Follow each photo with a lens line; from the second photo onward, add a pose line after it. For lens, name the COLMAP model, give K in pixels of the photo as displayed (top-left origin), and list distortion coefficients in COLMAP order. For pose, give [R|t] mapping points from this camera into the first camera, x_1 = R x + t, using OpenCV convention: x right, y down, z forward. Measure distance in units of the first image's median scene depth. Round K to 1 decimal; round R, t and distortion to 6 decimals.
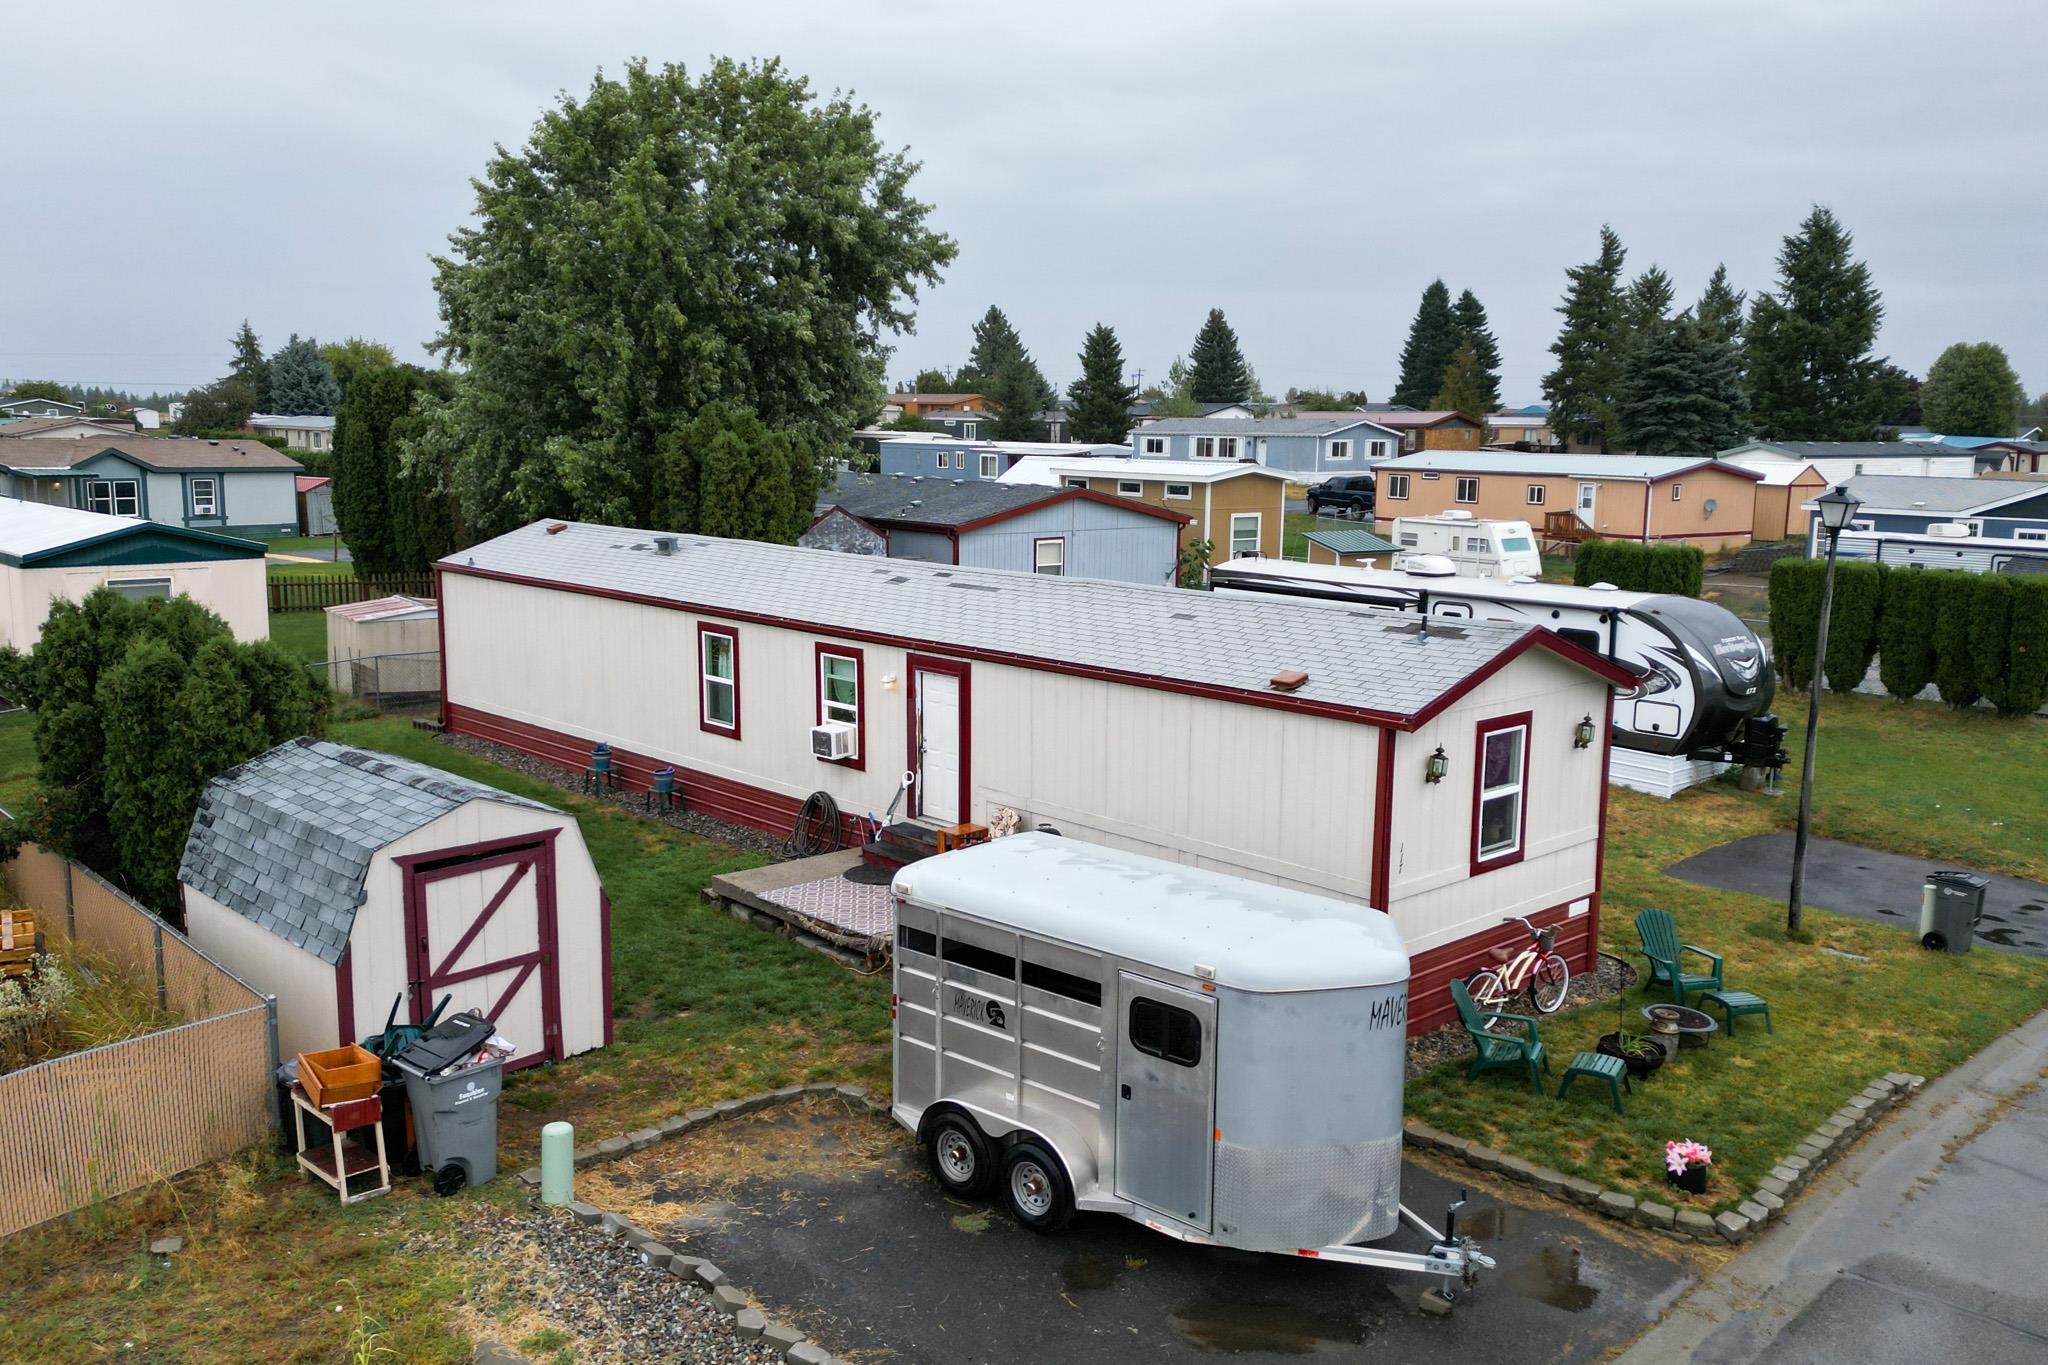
lens RADIAL K [[1732.5, 0, 1022.3], [0, 1732.5, 723.6], [0, 0, 1]] dist [0.101417, -0.109687]
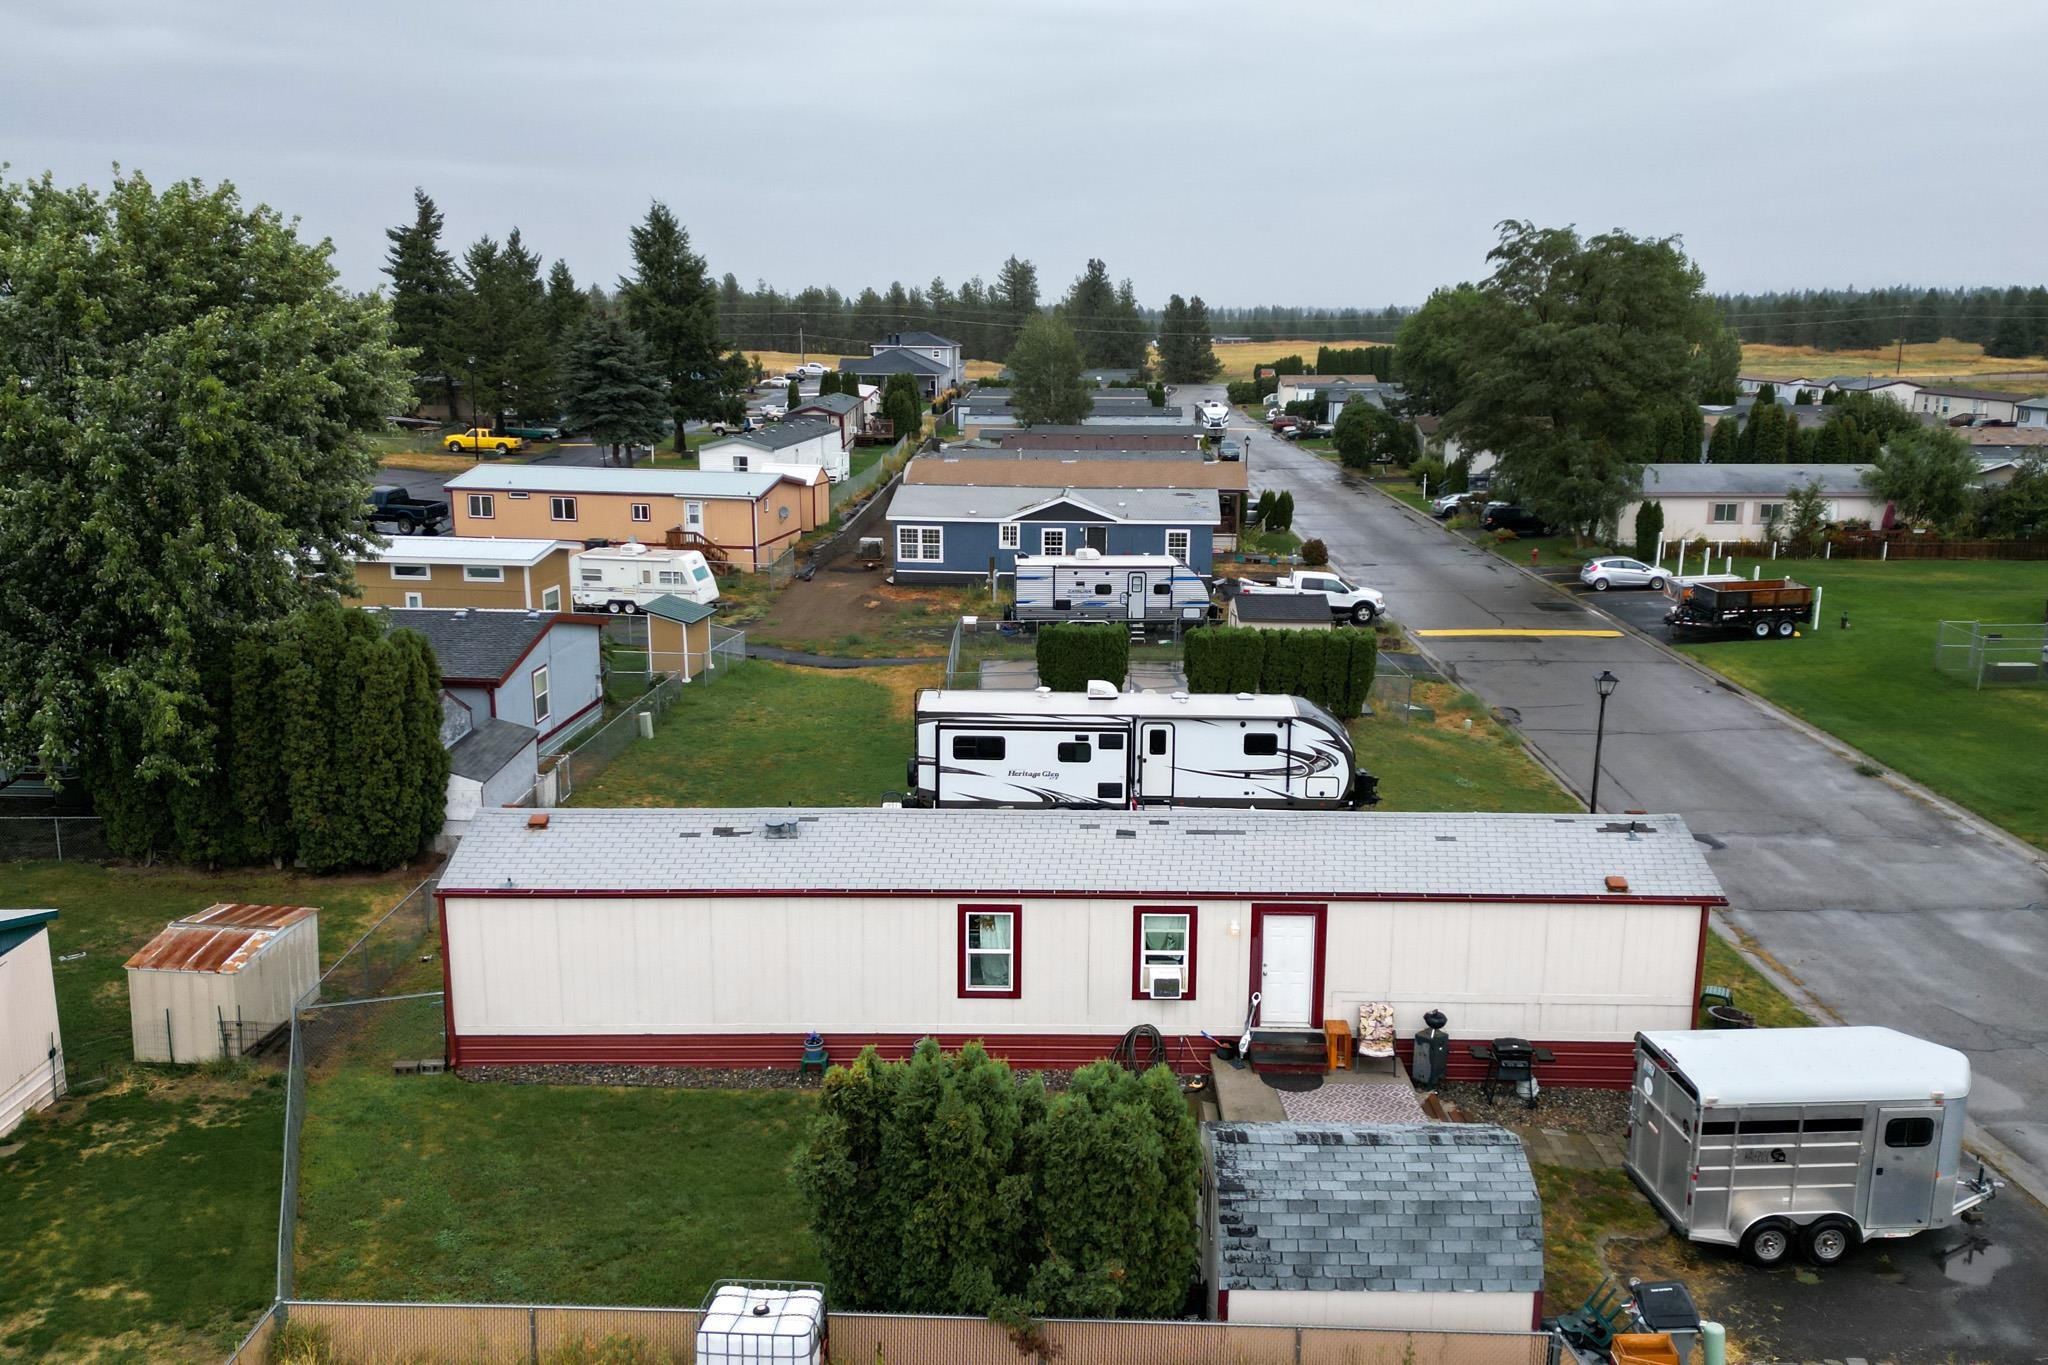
lens RADIAL K [[1732.5, 0, 1022.3], [0, 1732.5, 723.6], [0, 0, 1]] dist [0.101417, -0.109687]
pose [[0.683095, -0.185793, 0.706302, -0.811332], [0.129656, 0.982589, 0.133074, -0.277715], [-0.718729, 0.000674, 0.695290, 0.175779]]
